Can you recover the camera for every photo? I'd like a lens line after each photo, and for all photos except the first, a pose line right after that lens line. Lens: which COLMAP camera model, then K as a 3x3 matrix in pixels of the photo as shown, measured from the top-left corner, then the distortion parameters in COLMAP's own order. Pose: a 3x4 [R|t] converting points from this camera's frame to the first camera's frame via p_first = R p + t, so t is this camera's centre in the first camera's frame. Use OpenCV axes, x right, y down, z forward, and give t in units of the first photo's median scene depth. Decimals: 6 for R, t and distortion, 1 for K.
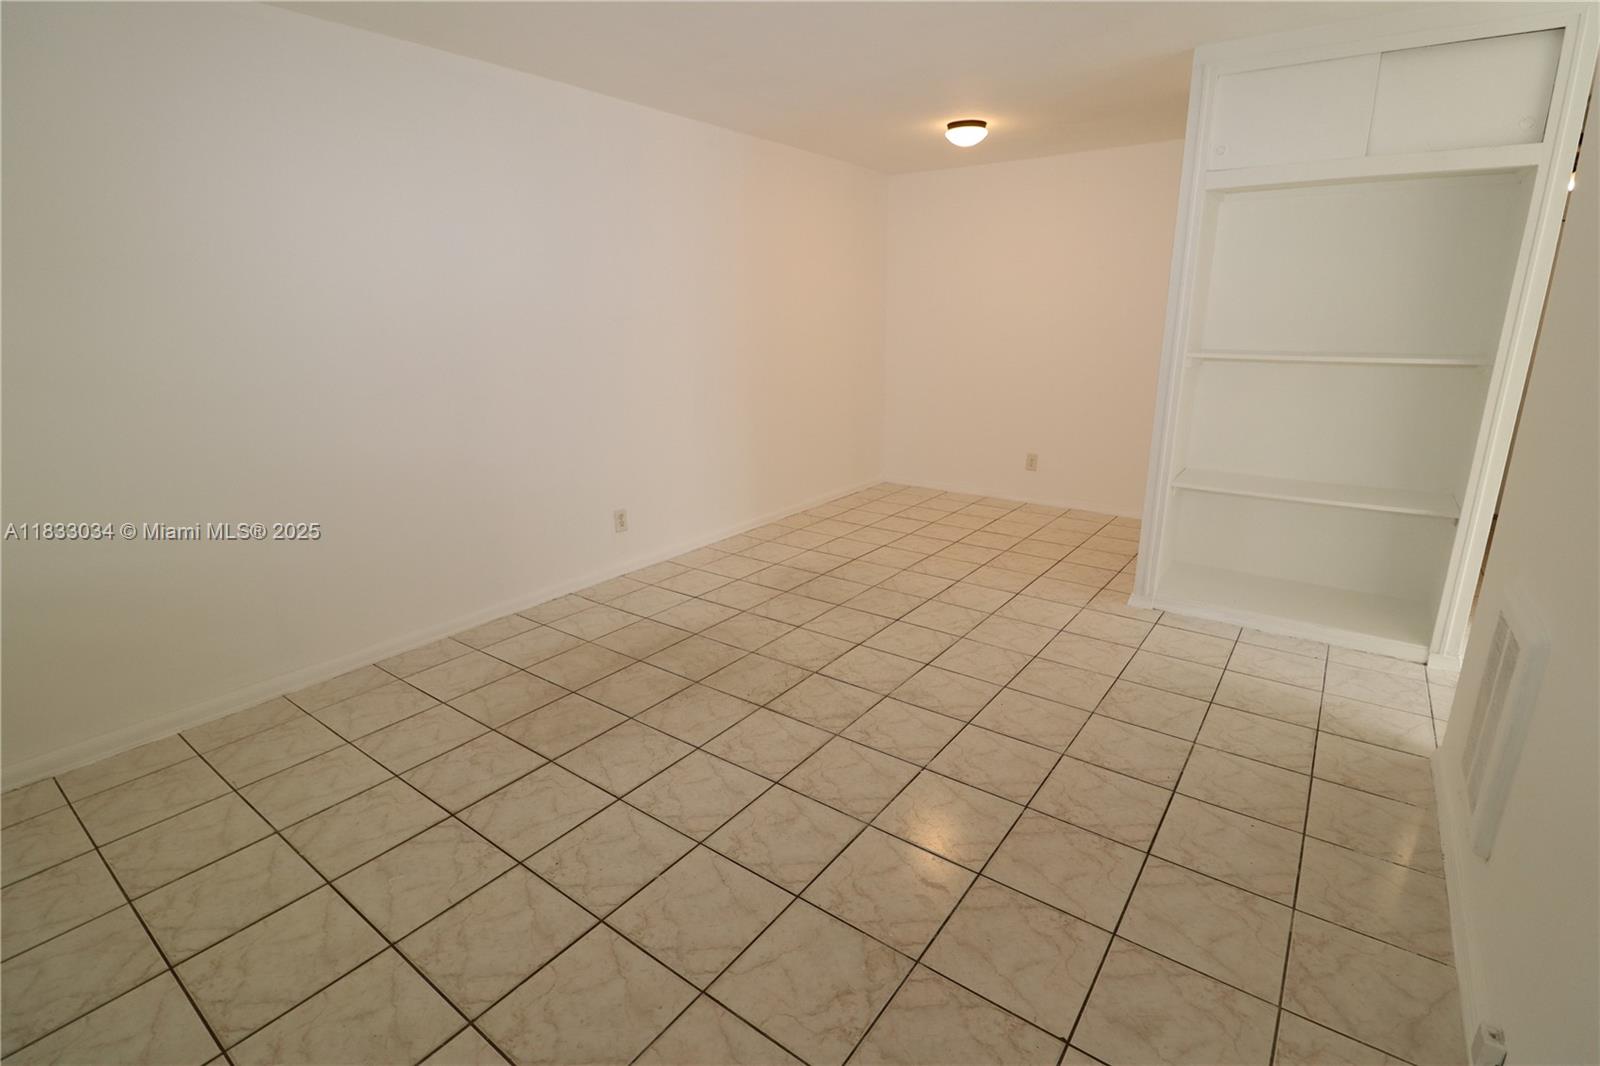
lens RADIAL K [[740.7, 0, 810.9], [0, 740.7, 527.5], [0, 0, 1]] dist [-0.000823, -0.012483]
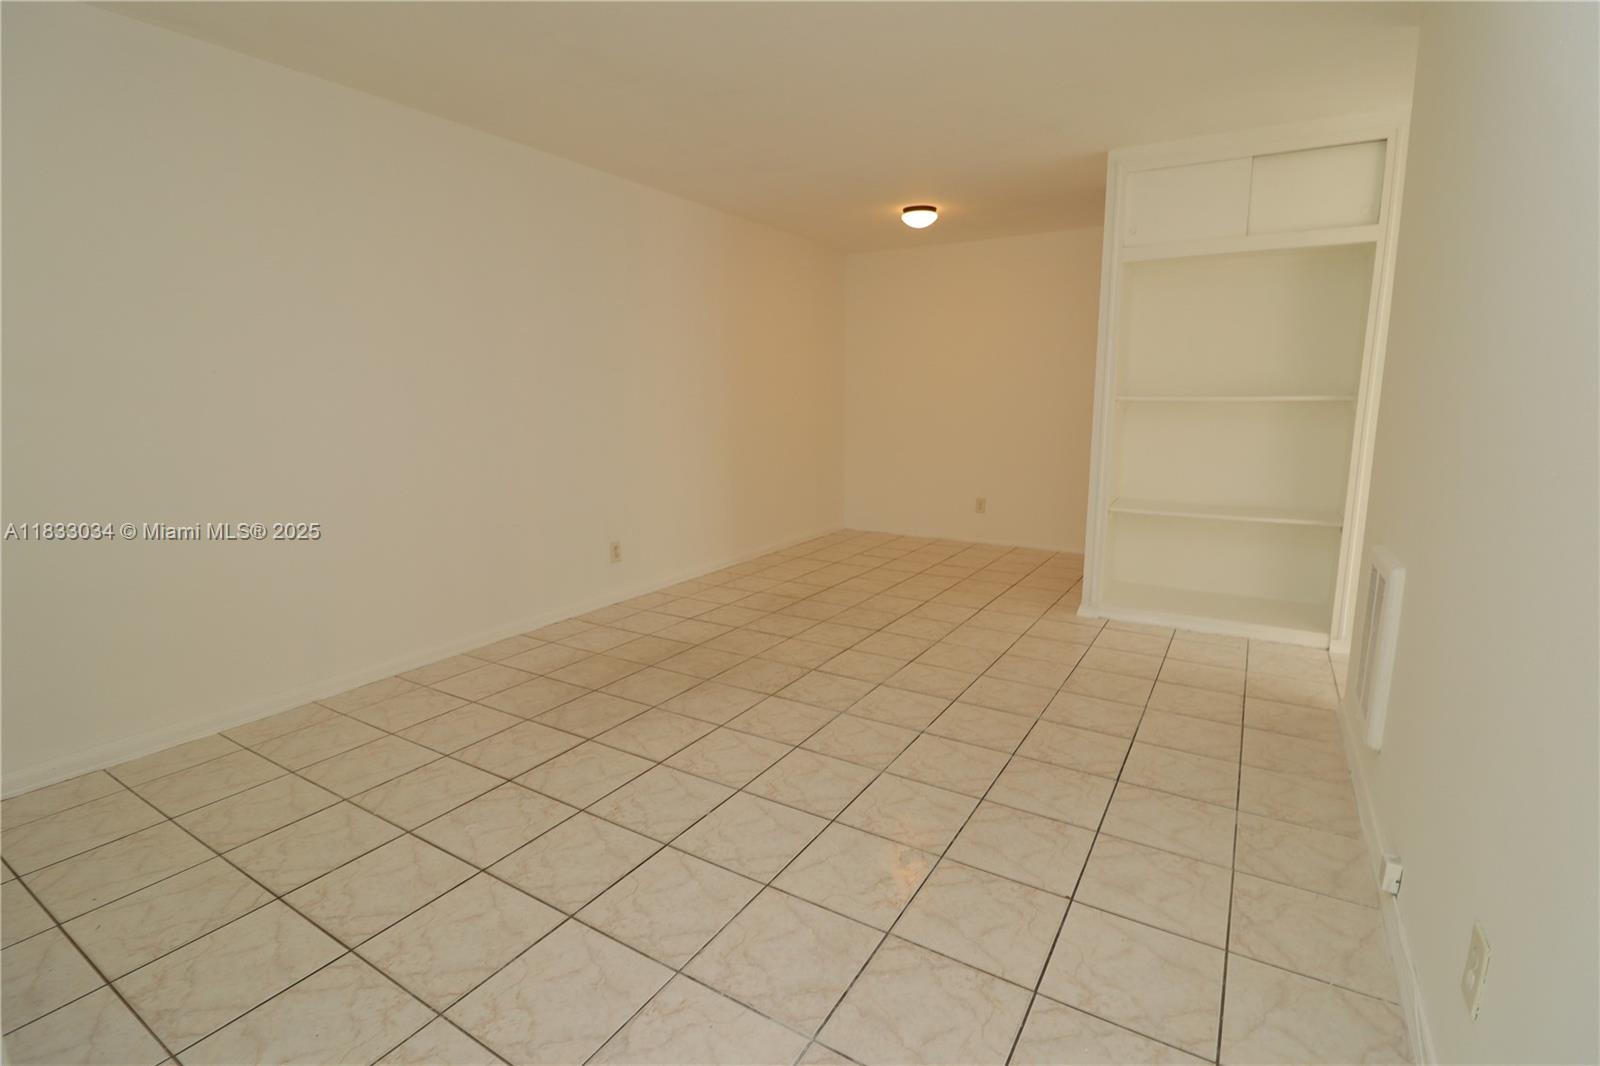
lens RADIAL K [[740.7, 0, 810.9], [0, 740.7, 528.2], [0, 0, 1]] dist [-0.000823, -0.012483]
pose [[0.996206, -0.010205, 0.086430, -0.089118], [0.018931, 0.994732, -0.100748, 0.093678], [-0.084946, 0.102002, 0.991151, -0.120818]]
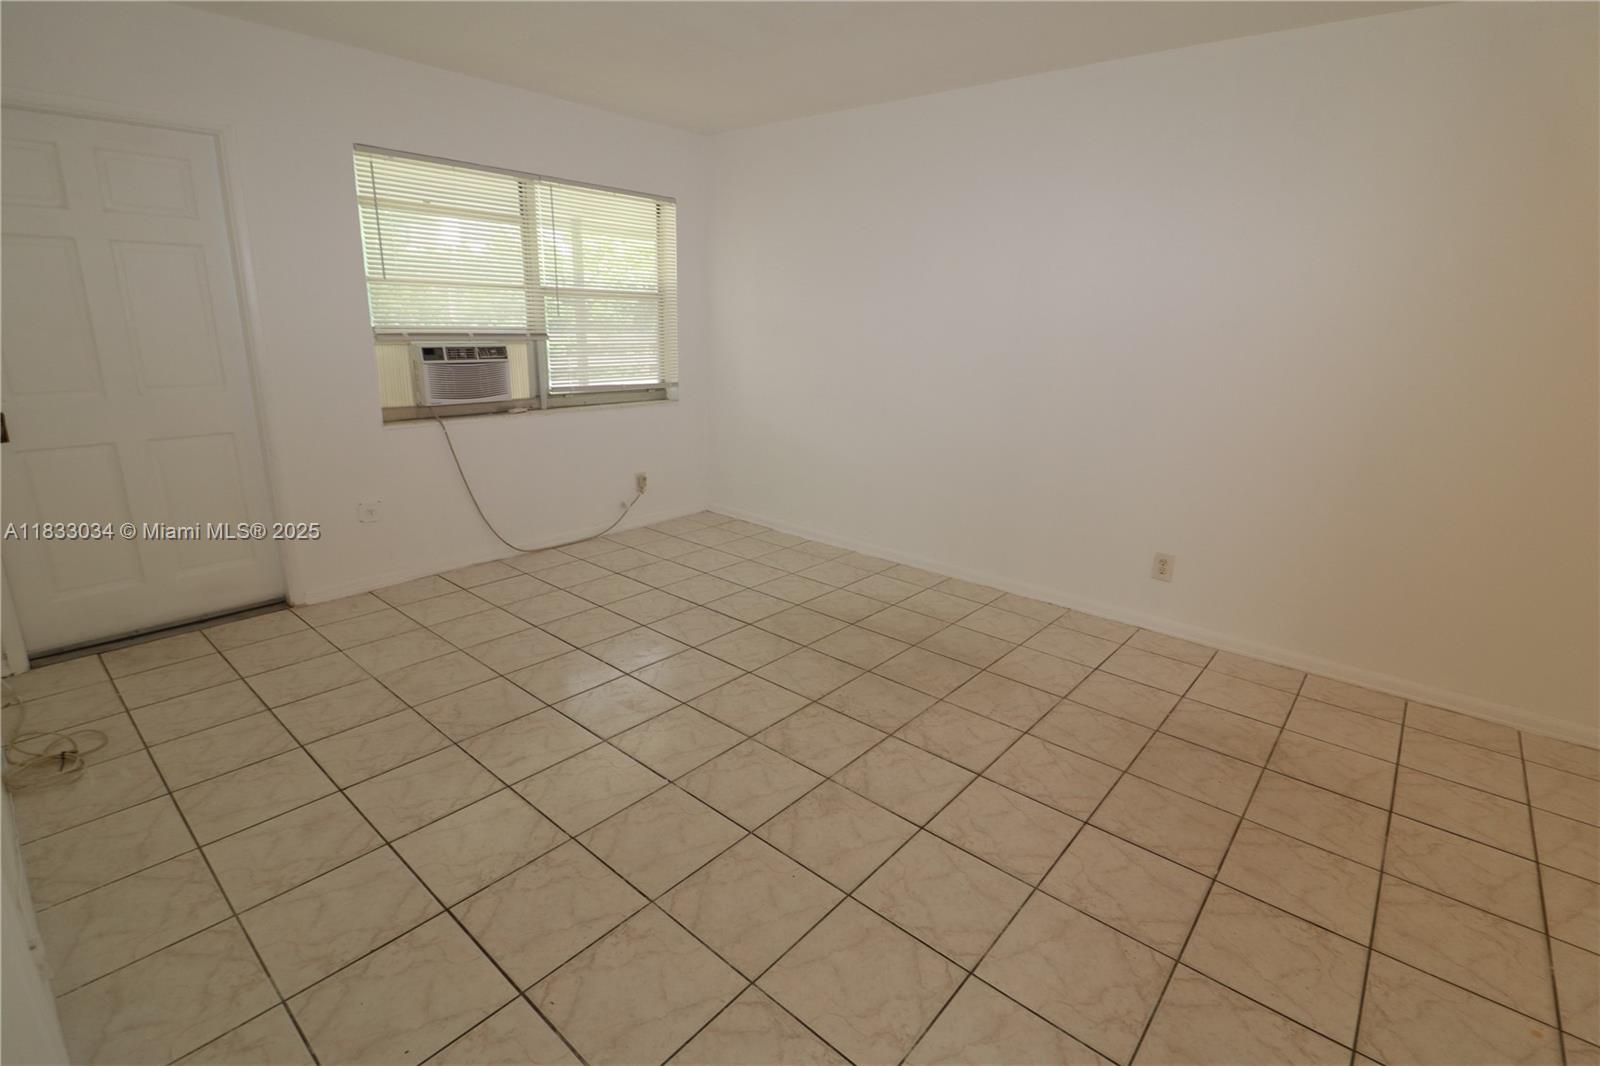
lens RADIAL K [[740.7, 0, 807.9], [0, 740.7, 523.4], [0, 0, 1]] dist [-0.000823, -0.012483]
pose [[-0.071322, 0.274129, -0.959045, 0.729963], [-0.298237, 0.911648, 0.282760, -0.225088], [0.951823, 0.306189, 0.016735, 0.802001]]
